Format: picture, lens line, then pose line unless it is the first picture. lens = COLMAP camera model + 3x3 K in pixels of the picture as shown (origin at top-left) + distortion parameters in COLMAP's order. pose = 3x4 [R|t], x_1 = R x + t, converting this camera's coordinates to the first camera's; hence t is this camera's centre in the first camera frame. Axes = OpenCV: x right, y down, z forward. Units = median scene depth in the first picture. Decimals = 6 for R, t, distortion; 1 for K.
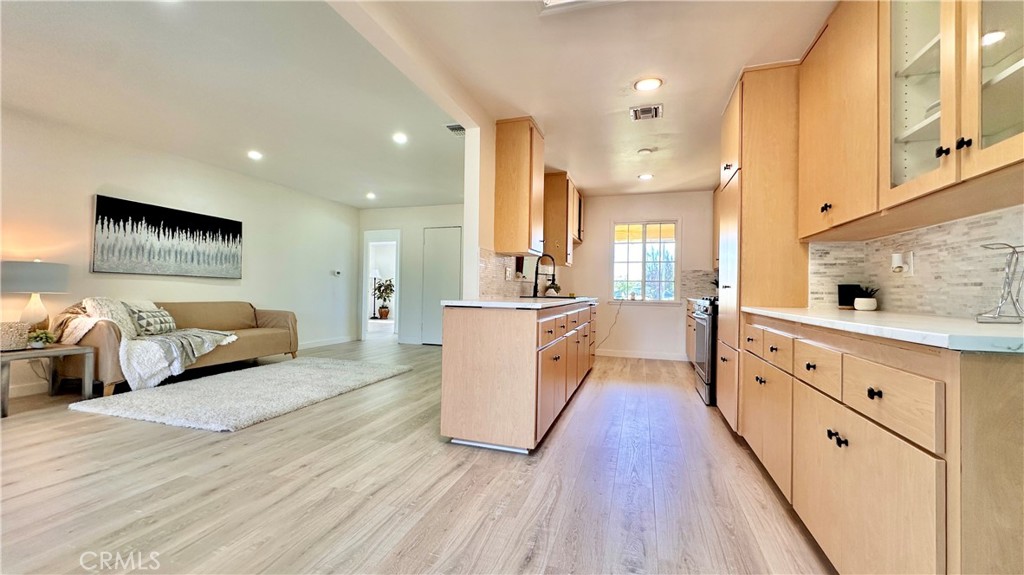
lens RADIAL K [[408.2, 0, 511.3], [0, 408.2, 286.9], [0, 0, 1]] dist [-0.002397, 0.000085]
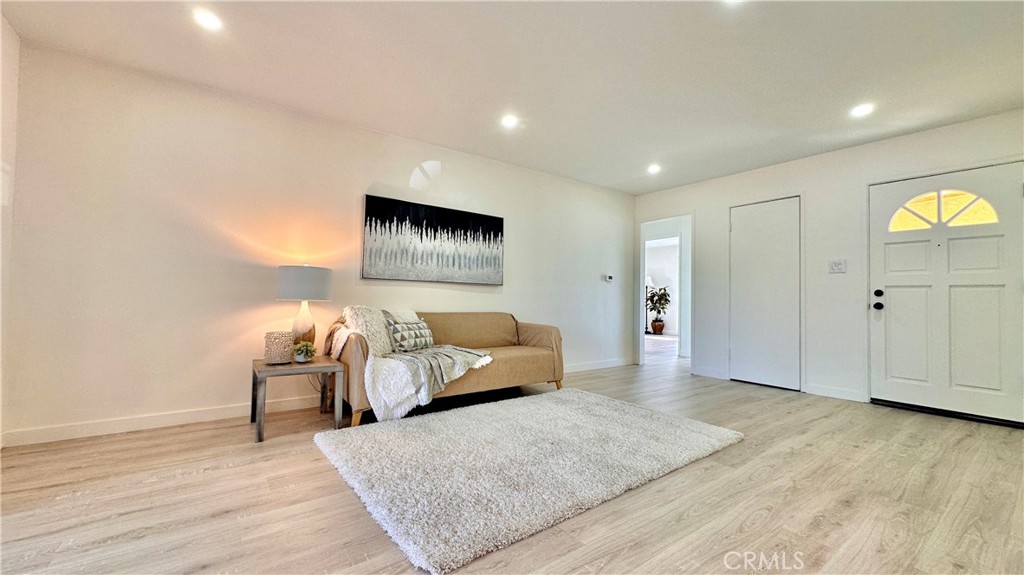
lens RADIAL K [[408.2, 0, 511.3], [0, 408.2, 286.9], [0, 0, 1]] dist [-0.002397, 0.000085]
pose [[0.812022, -0.018896, -0.583321, -0.196820], [0.003143, 0.999603, -0.028006, 0.008746], [0.583618, 0.020908, 0.811759, 0.408514]]
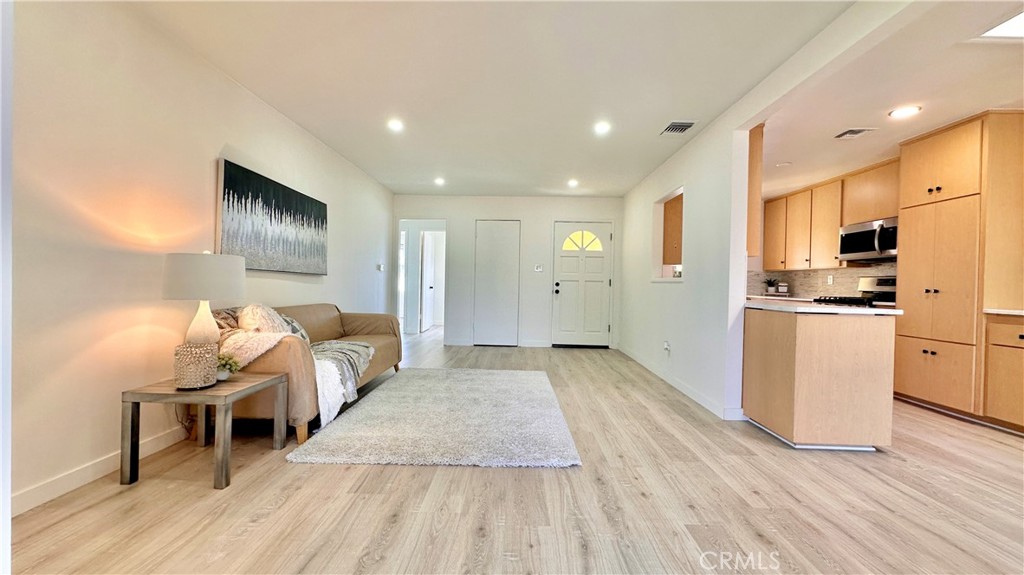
lens RADIAL K [[408.2, 0, 511.3], [0, 408.2, 286.9], [0, 0, 1]] dist [-0.002397, 0.000085]
pose [[0.957996, 0.001201, 0.286778, -0.677940], [-0.007023, 0.999790, 0.019274, -0.018522], [-0.286694, -0.020478, 0.957803, 0.153116]]
